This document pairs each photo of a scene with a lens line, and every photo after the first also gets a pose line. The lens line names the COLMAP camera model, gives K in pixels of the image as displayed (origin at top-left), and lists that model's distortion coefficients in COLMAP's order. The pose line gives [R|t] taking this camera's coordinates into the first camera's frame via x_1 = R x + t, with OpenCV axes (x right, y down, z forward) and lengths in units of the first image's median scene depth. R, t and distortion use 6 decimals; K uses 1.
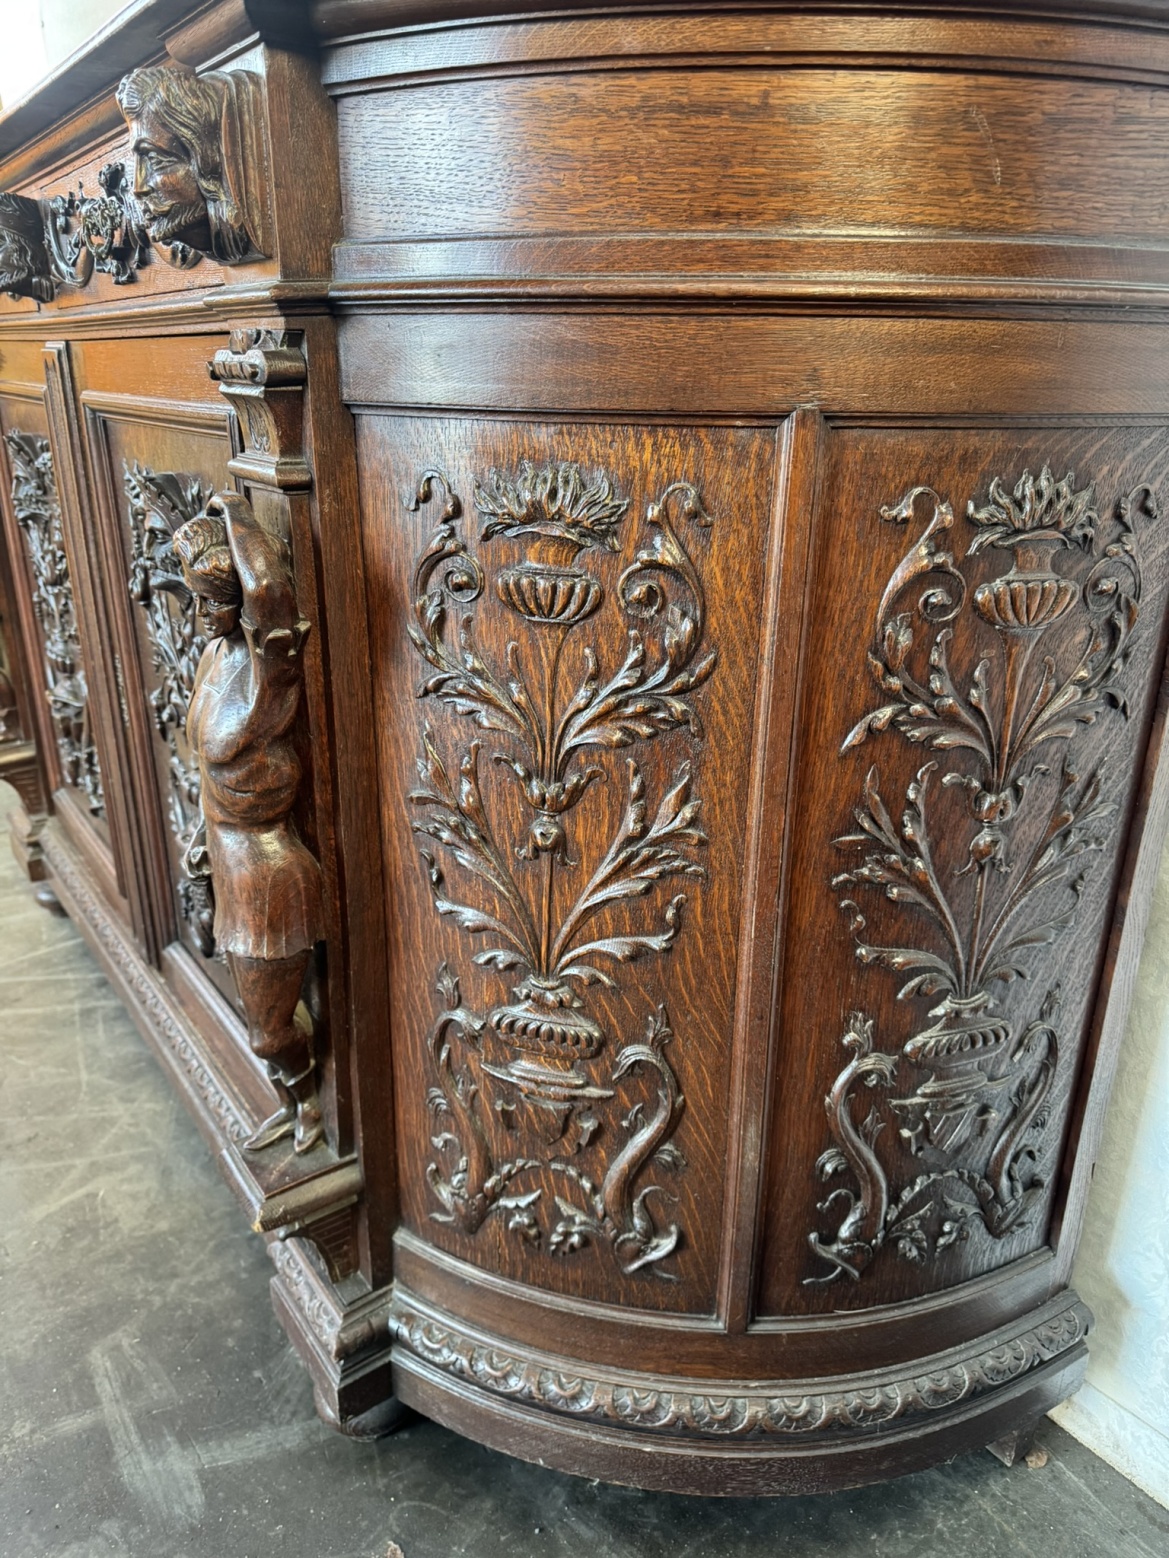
lens RADIAL K [[1082.9, 0, 584.5], [0, 1082.9, 779.0], [0, 0, 1]] dist [0.141186, -0.228654]
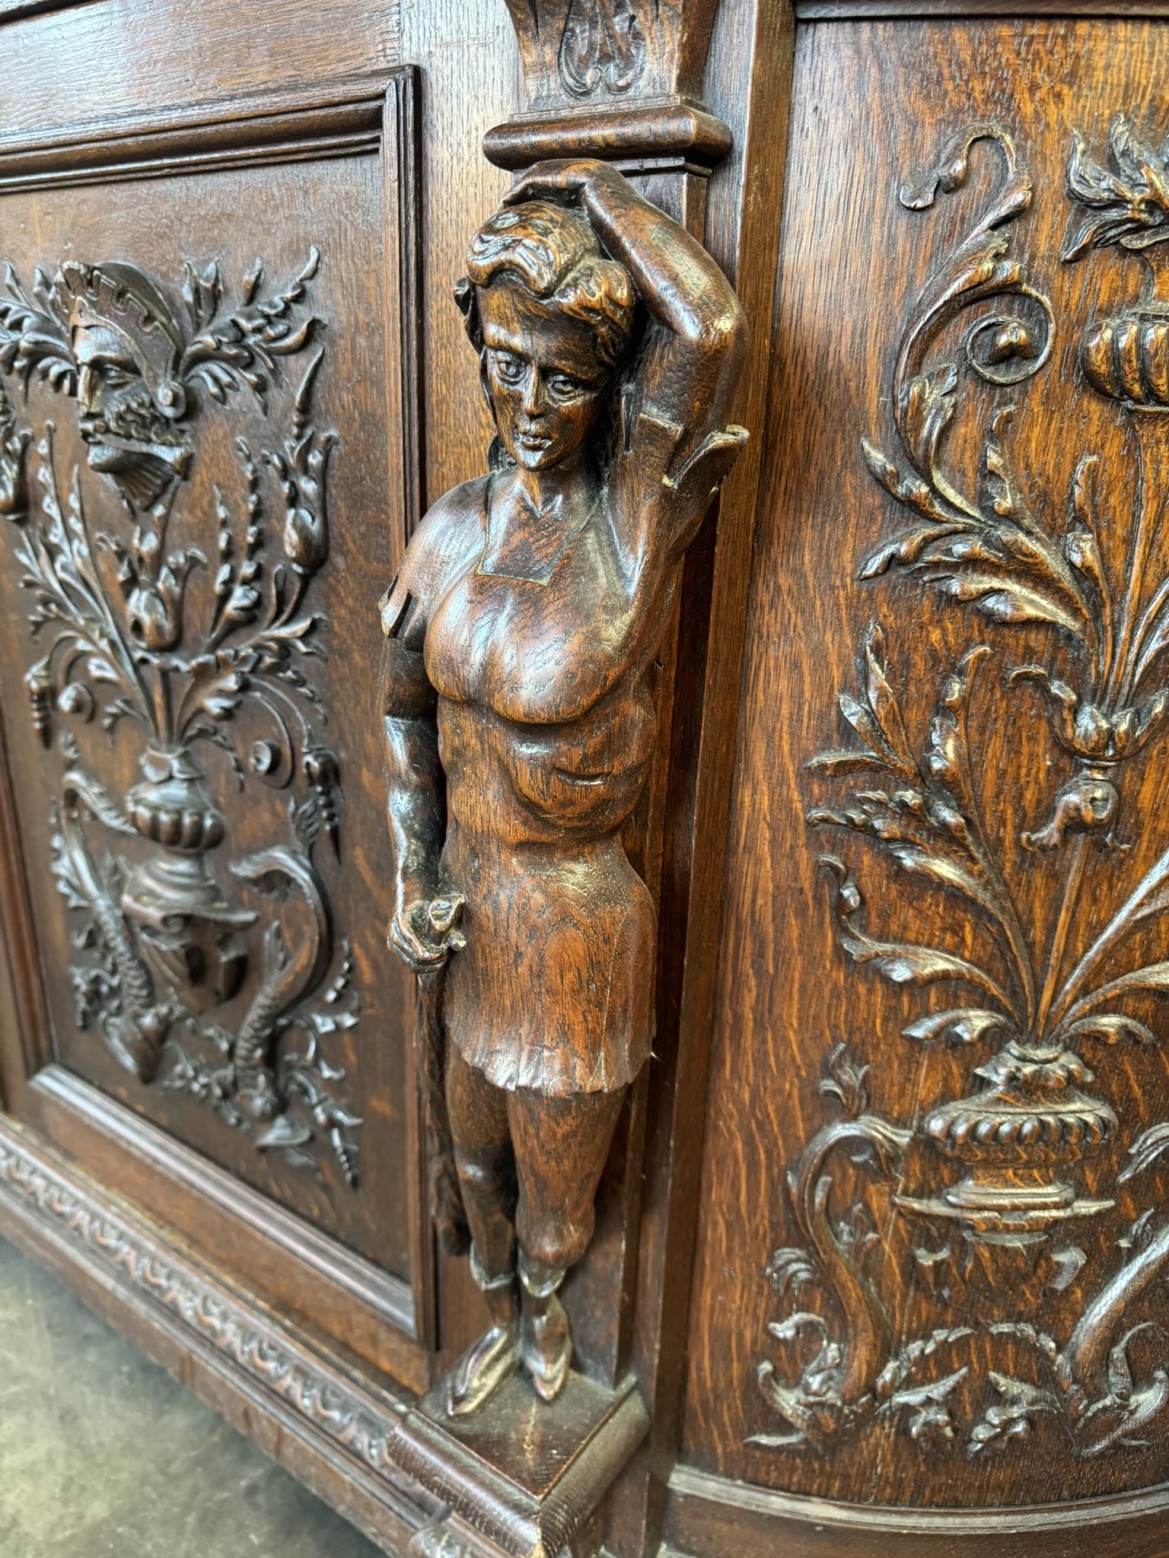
lens RADIAL K [[1100.2, 0, 584.5], [0, 1100.2, 779.0], [0, 0, 1]] dist [0.016272, -0.033031]
pose [[0.944857, -0.095843, 0.313143, -0.433461], [0.096257, 0.995256, 0.014174, 0.003952], [-0.313016, 0.016750, 0.949600, 0.476427]]
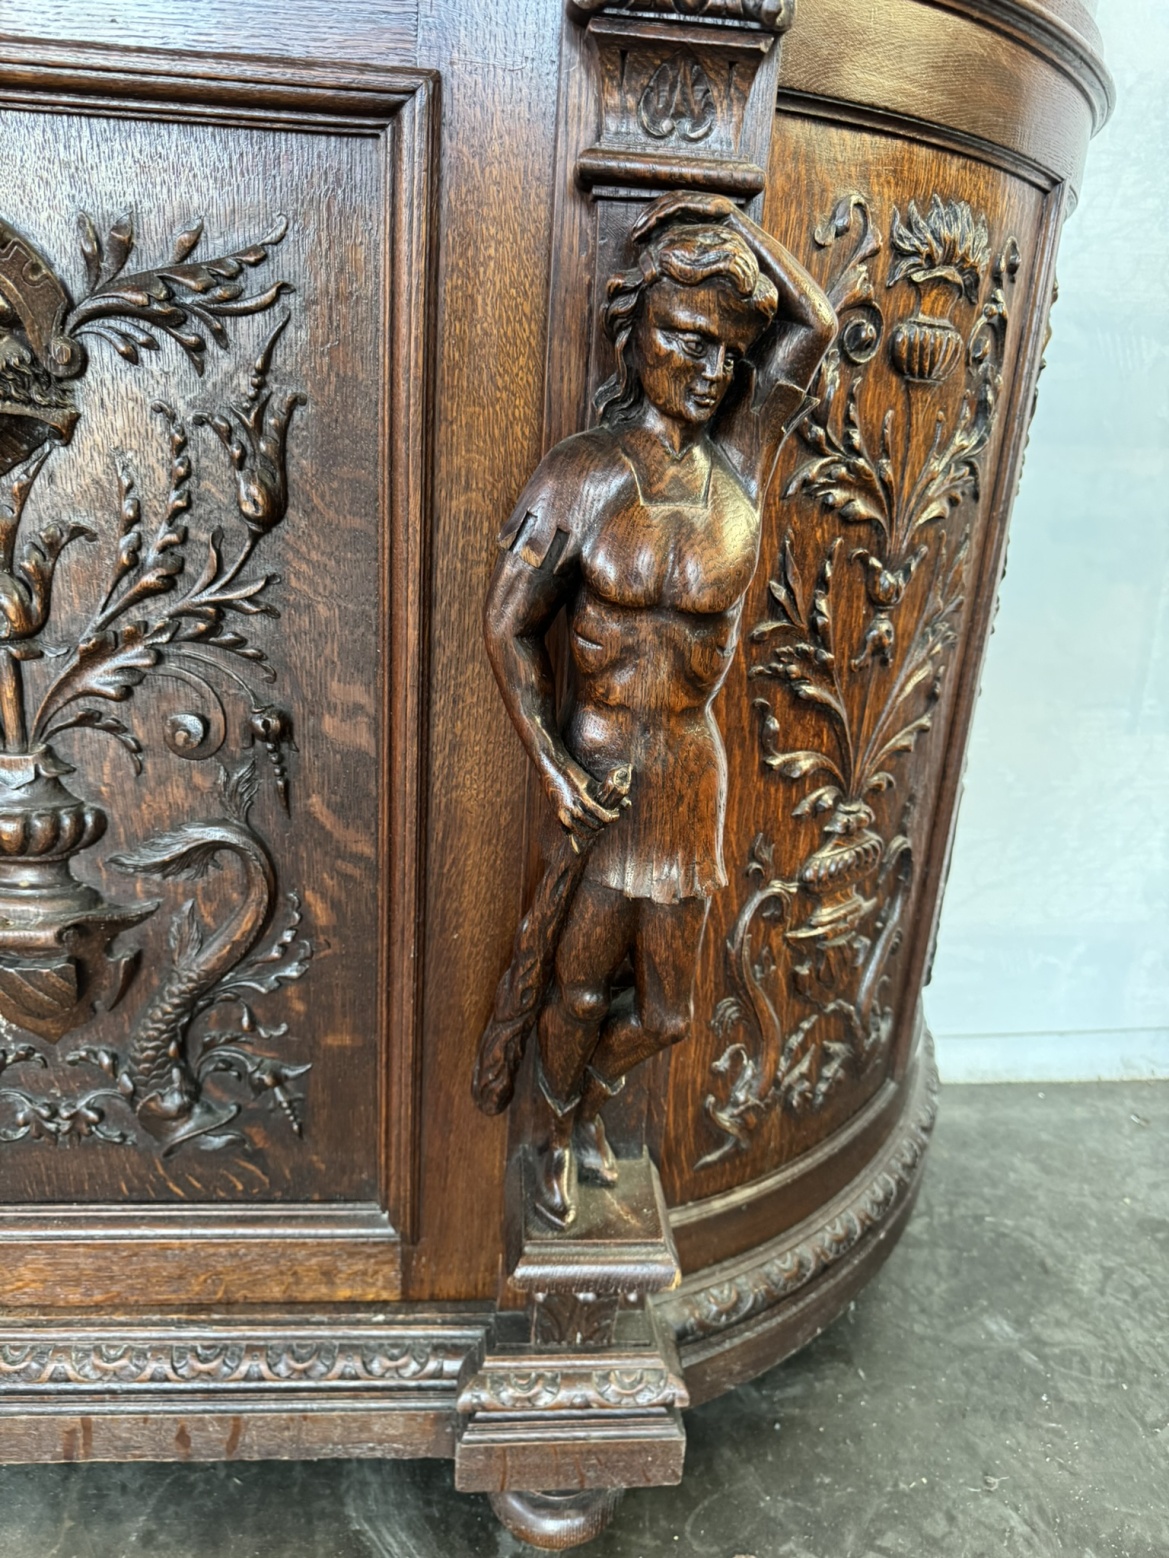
lens RADIAL K [[1120.2, 0, 493.5], [0, 1120.2, 780.2], [0, 0, 1]] dist [0.100023, -0.170421]
pose [[0.526542, -0.270545, 0.805952, -0.919409], [0.252087, 0.955063, 0.155906, -0.056440], [-0.811915, 0.121079, 0.571082, 0.669791]]
